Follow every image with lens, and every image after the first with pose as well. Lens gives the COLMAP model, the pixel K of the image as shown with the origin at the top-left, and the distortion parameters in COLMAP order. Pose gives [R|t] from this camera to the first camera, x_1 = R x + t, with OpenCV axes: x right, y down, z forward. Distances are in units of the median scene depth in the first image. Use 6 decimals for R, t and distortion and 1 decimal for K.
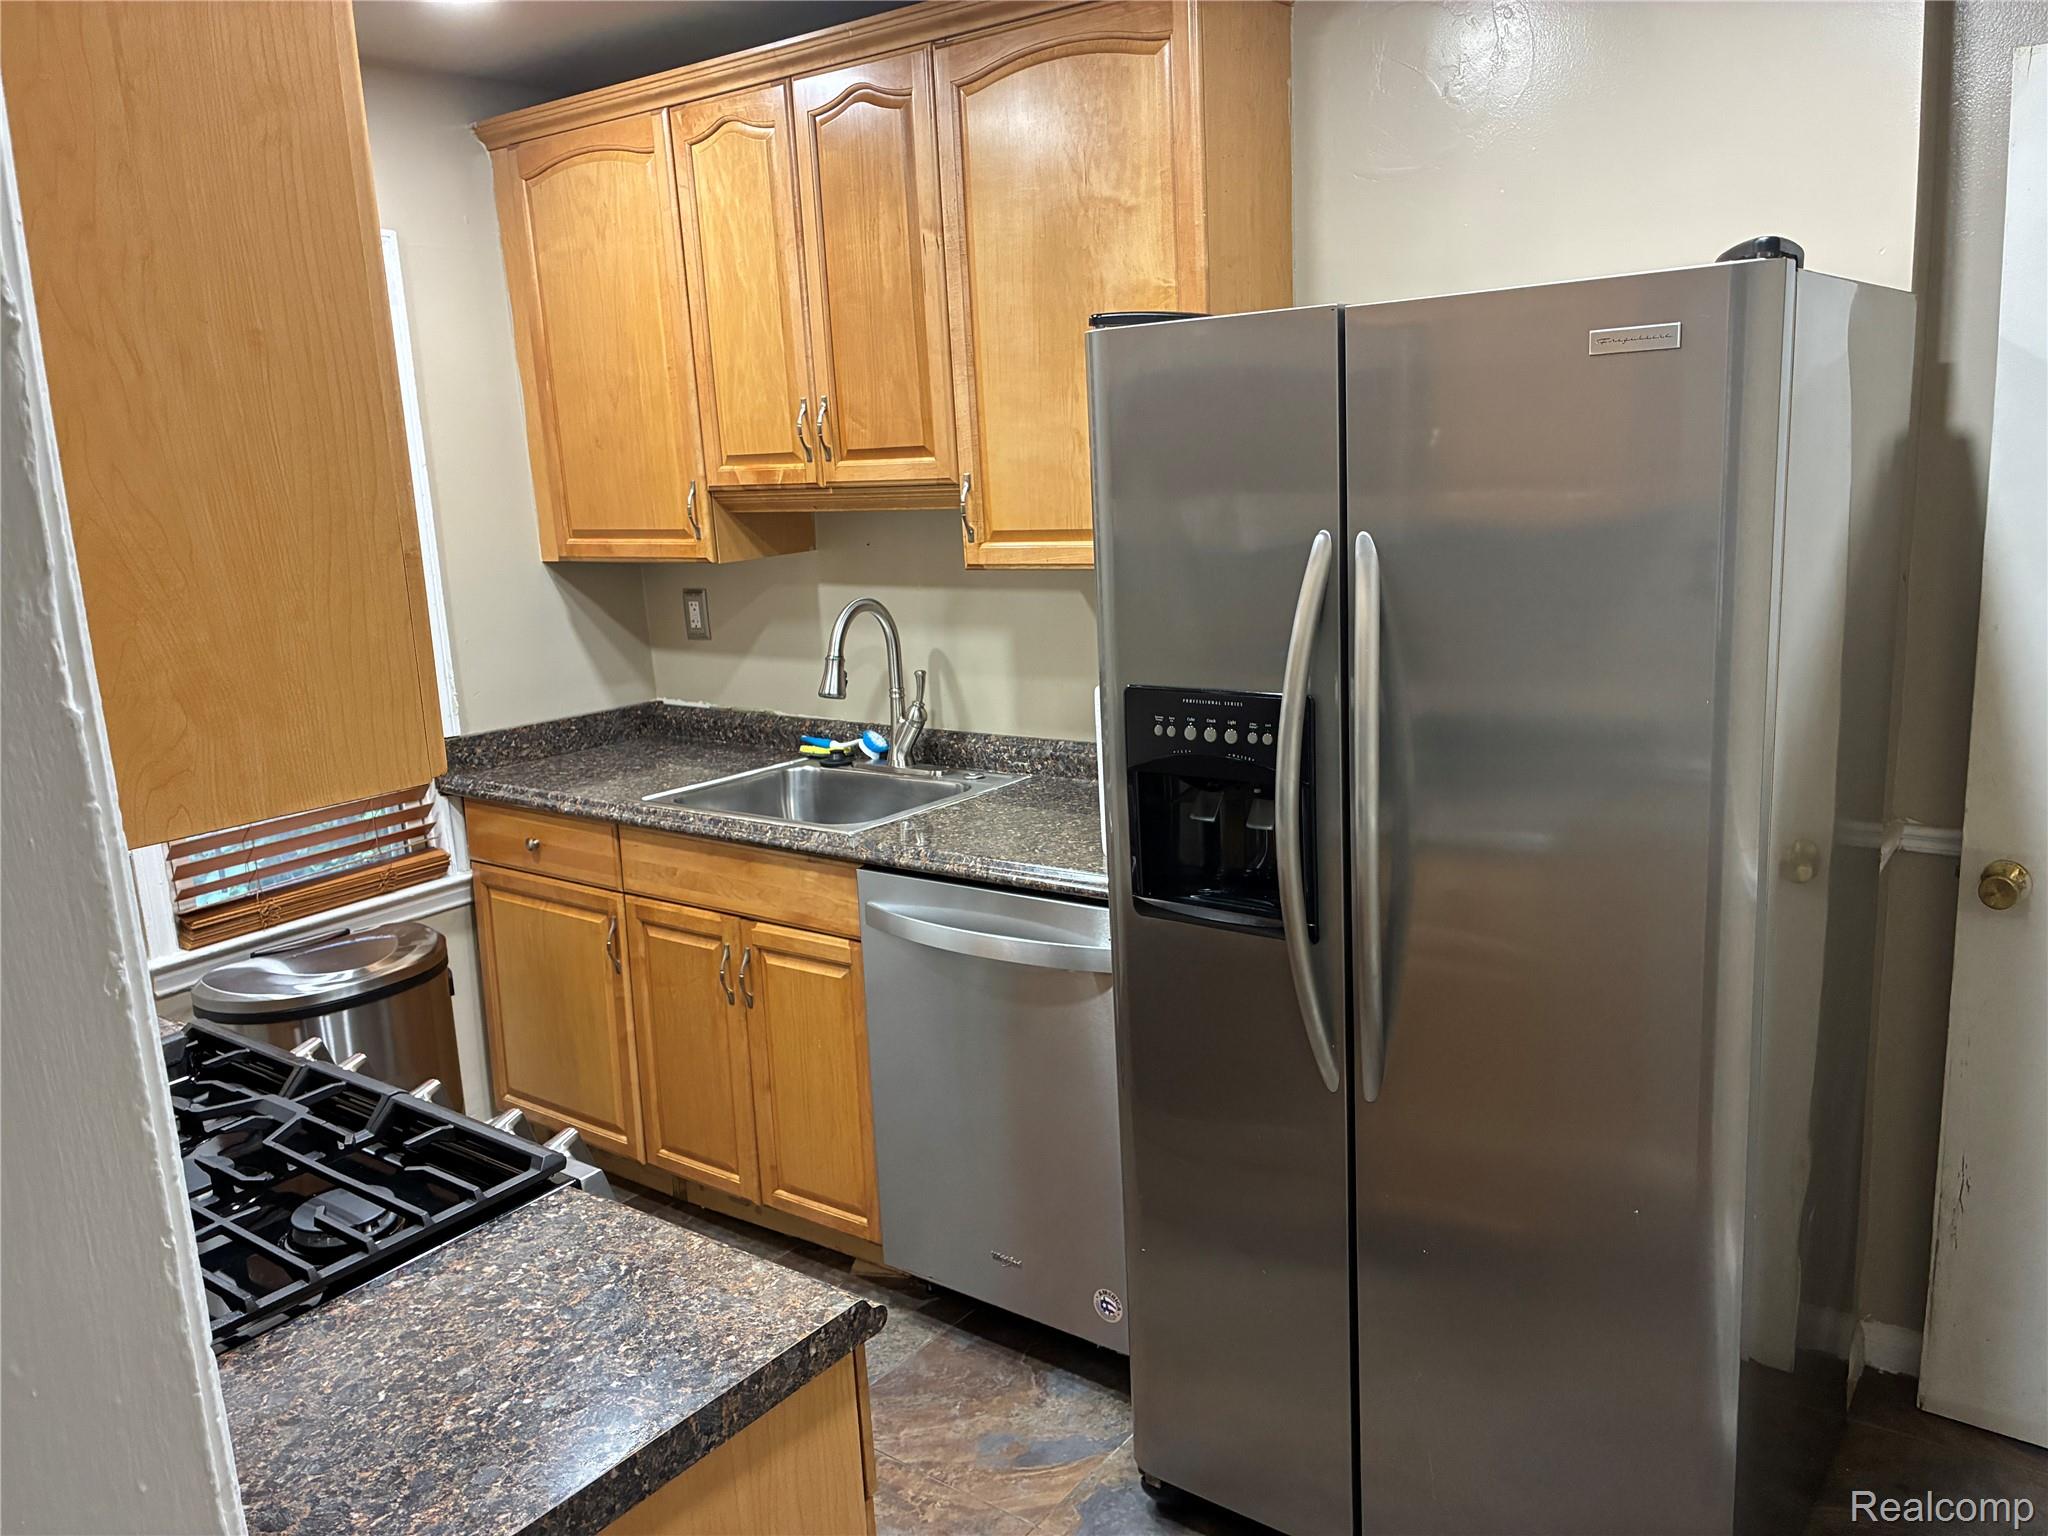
lens RADIAL K [[1544.2, 0, 1024.0], [0, 1544.2, 768.0], [0, 0, 1]] dist [0.025542, -0.018784]
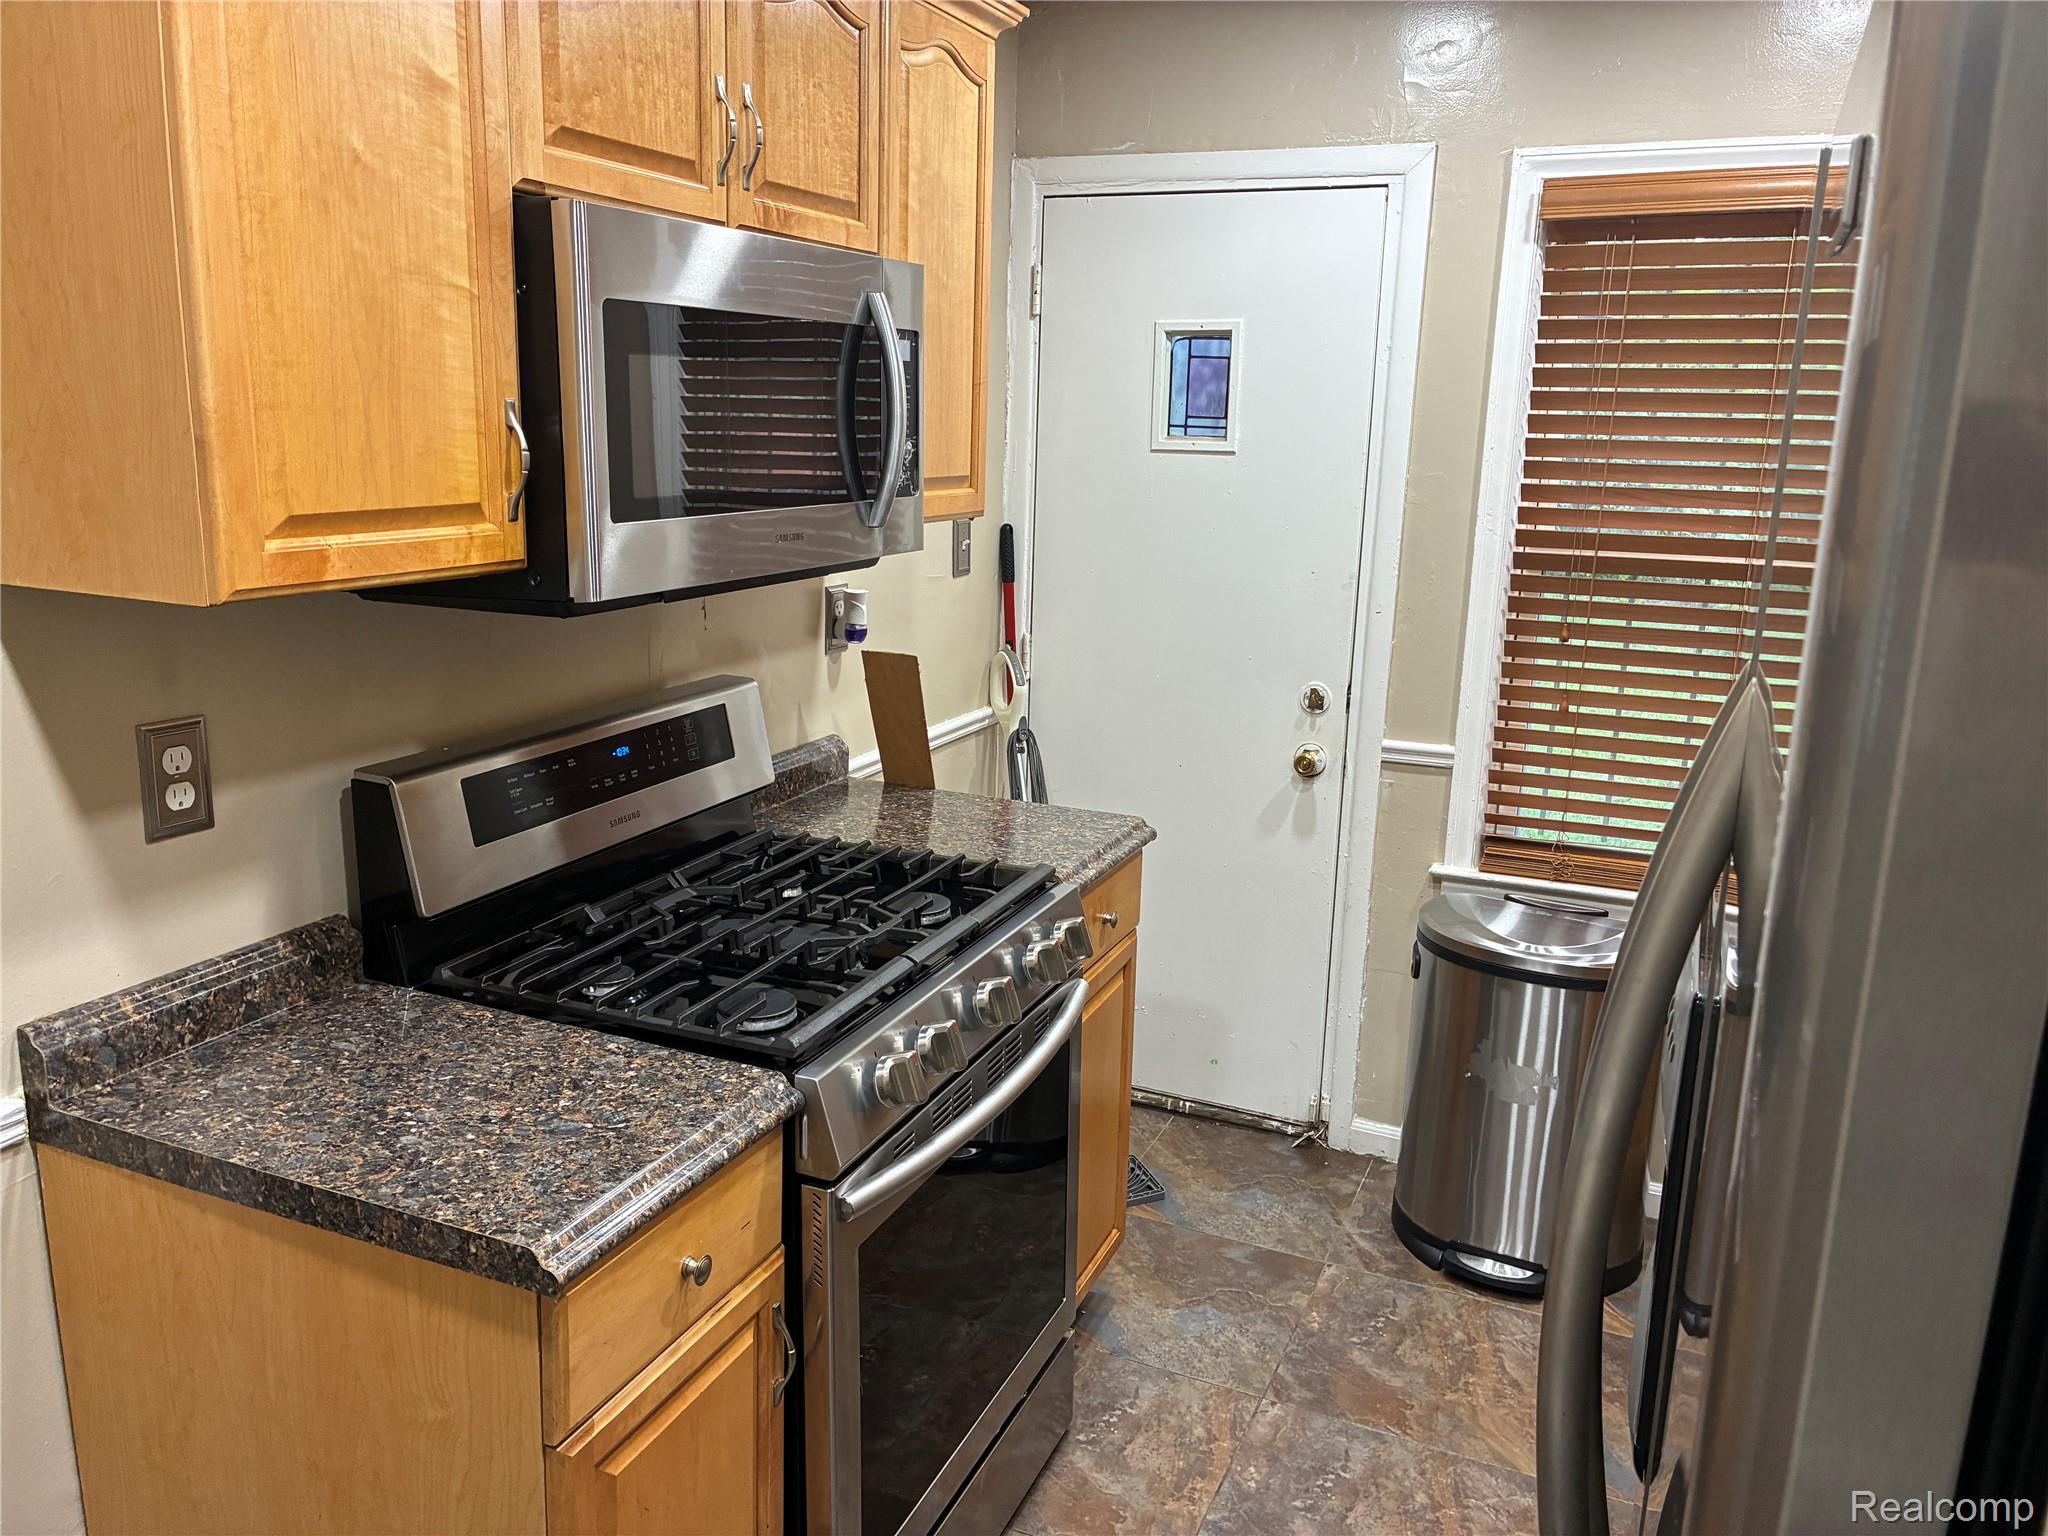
lens RADIAL K [[1544.2, 0, 1024.0], [0, 1544.2, 768.0], [0, 0, 1]] dist [0.025542, -0.018784]
pose [[0.235014, 0.279048, -0.931075, 0.835163], [-0.243072, 0.944340, 0.221670, -0.255007], [0.941108, 0.174223, 0.289762, 0.982044]]
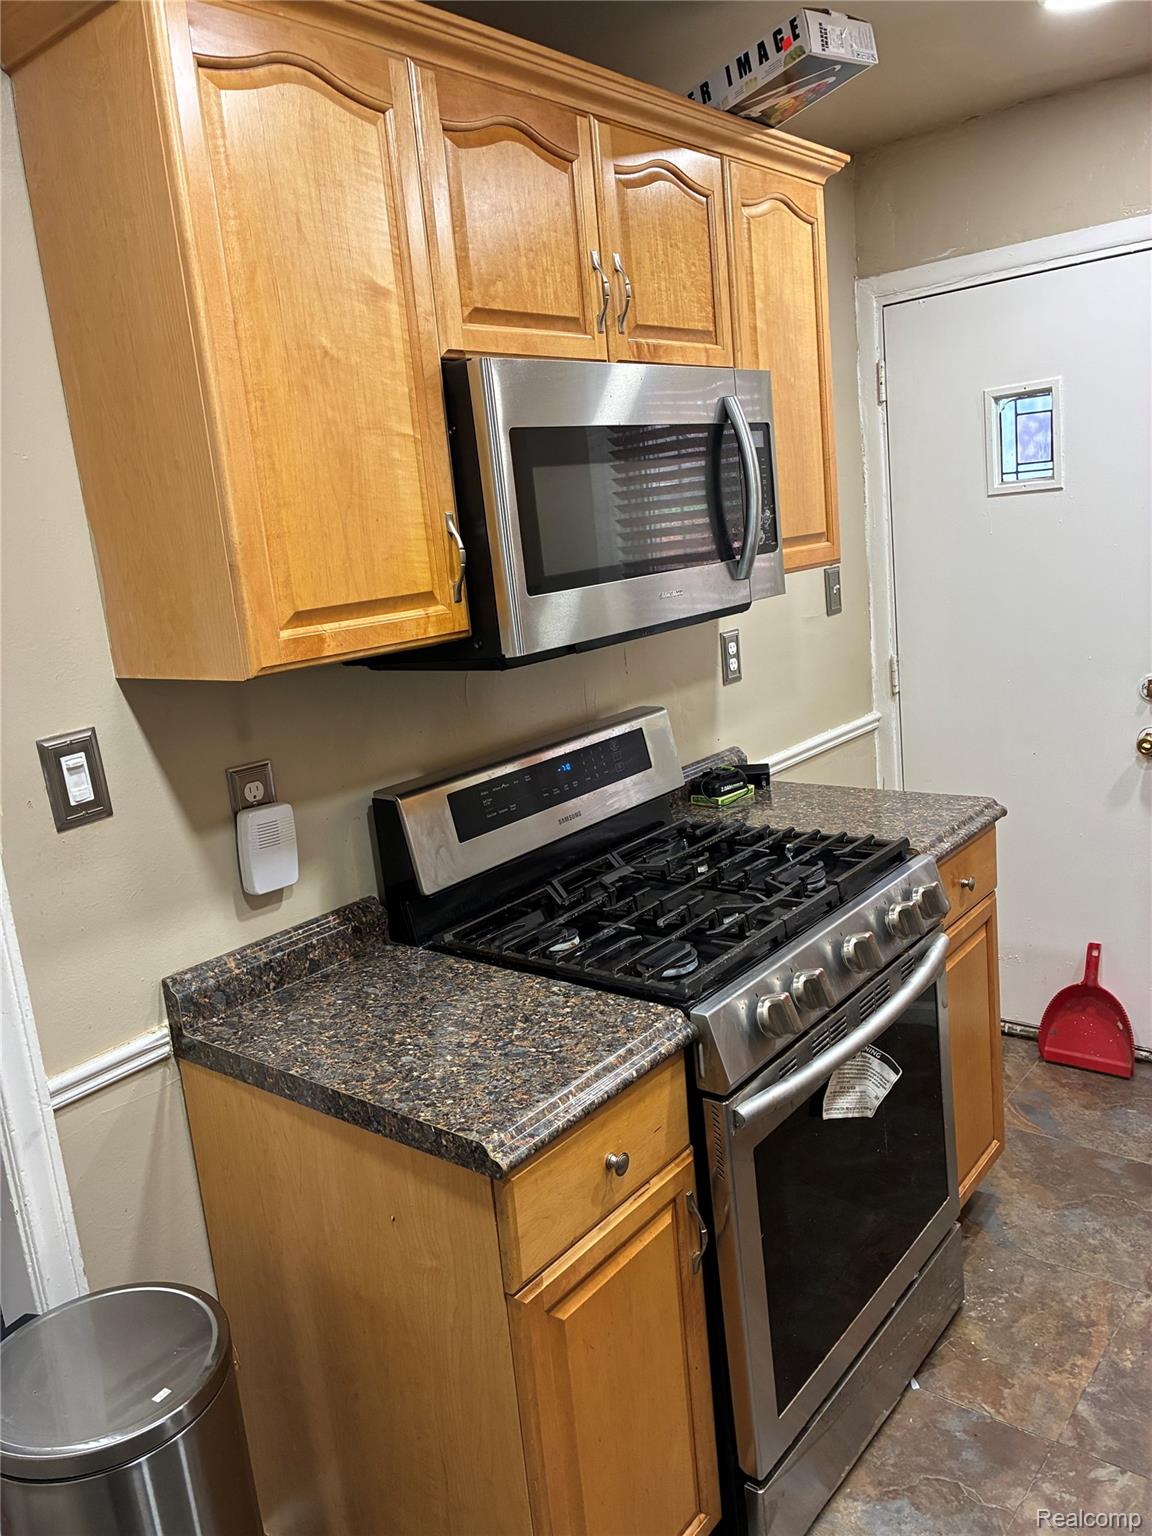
lens RADIAL K [[1158.1, 0, 583.7], [0, 1158.1, 761.4], [0, 0, 1]] dist [0.025542, -0.018784]
pose [[-0.034657, 0.257547, -0.965644, 0.784155], [-0.110351, 0.959330, 0.259824, -0.243075], [0.993288, 0.115565, -0.004827, 1.085358]]
